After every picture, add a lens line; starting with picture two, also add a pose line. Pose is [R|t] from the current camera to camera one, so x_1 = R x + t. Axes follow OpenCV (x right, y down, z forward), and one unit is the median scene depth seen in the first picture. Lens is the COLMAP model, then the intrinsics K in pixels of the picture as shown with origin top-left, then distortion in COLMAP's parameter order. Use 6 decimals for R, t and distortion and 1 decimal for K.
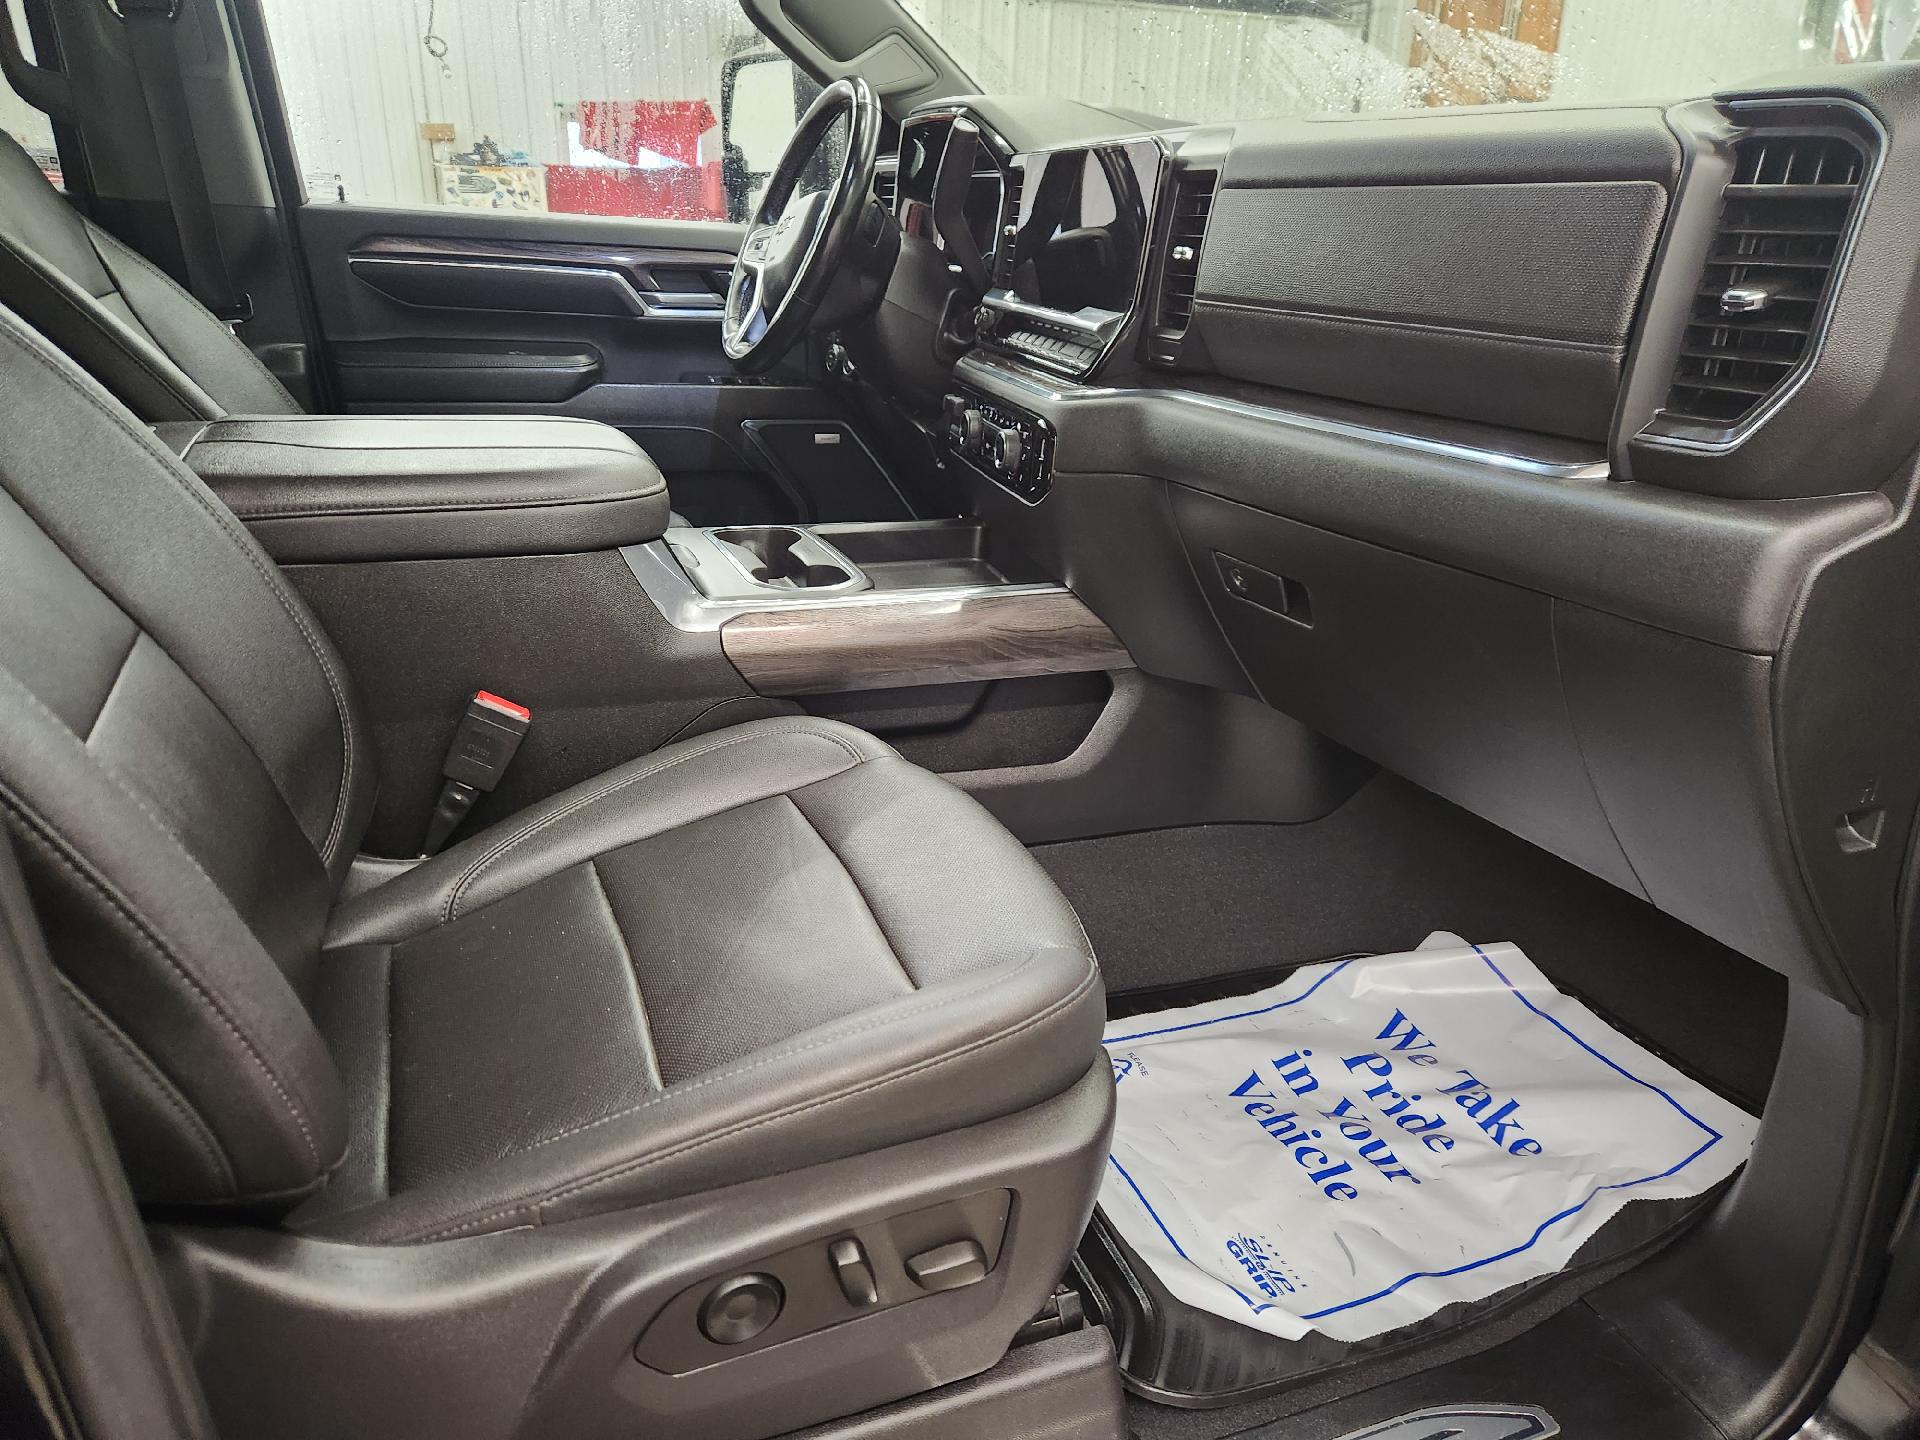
lens RADIAL K [[1297.4, 0, 961.3], [0, 1297.4, 733.7], [0, 0, 1]] dist [0.063062, -0.061775]
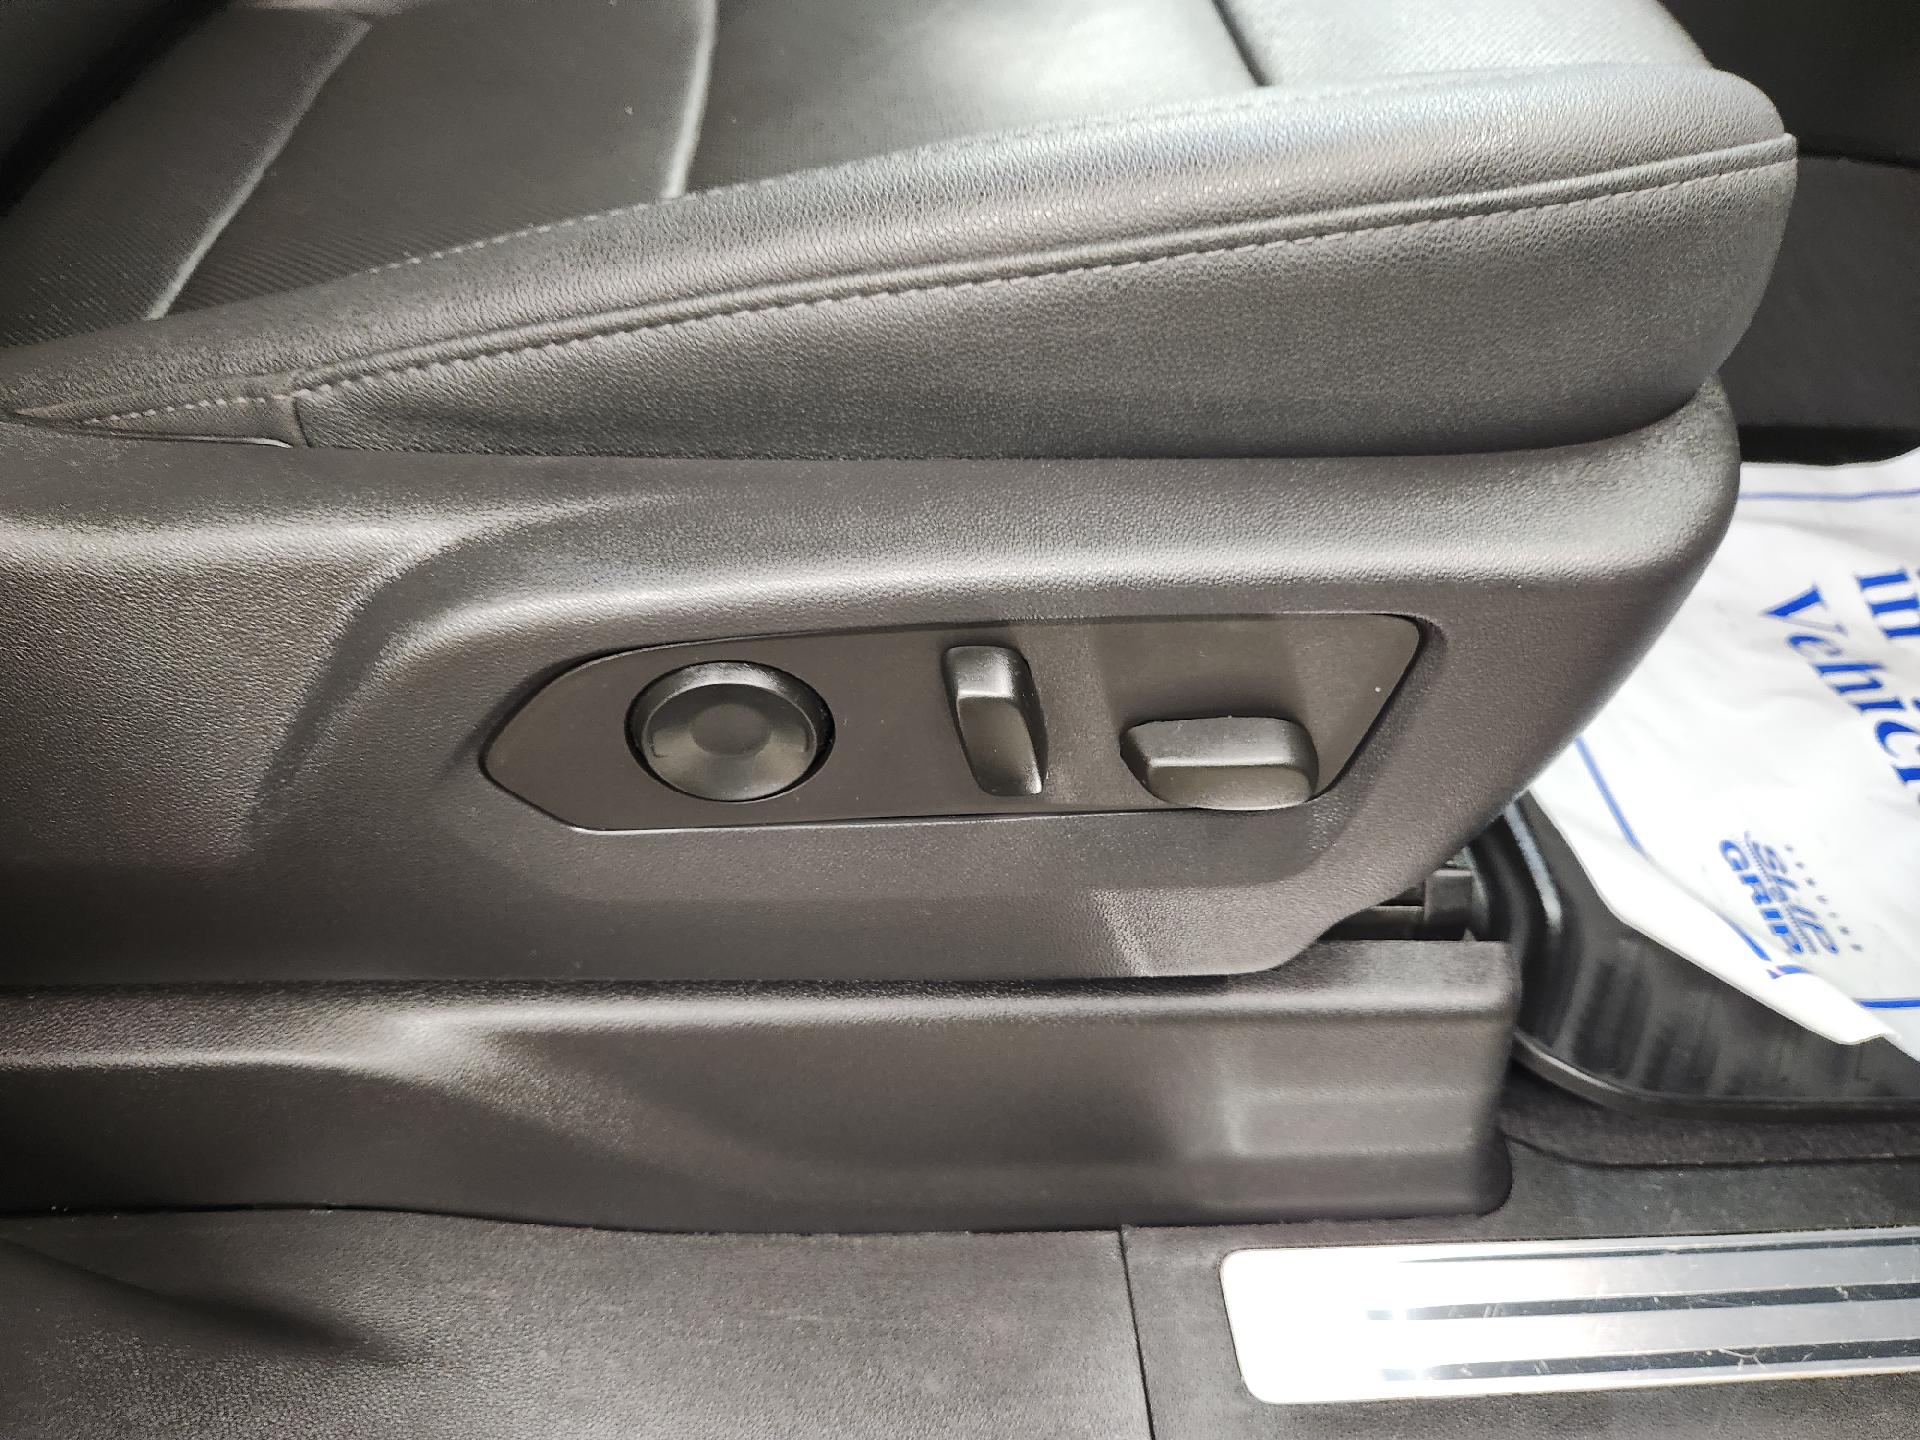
lens RADIAL K [[1297.4, 0, 961.3], [0, 1297.4, 733.7], [0, 0, 1]] dist [0.063062, -0.061775]
pose [[0.952537, 0.233907, -0.194835, -0.007856], [-0.143232, 0.909106, 0.391165, 0.193548], [0.268622, -0.344693, 0.899460, 0.473737]]
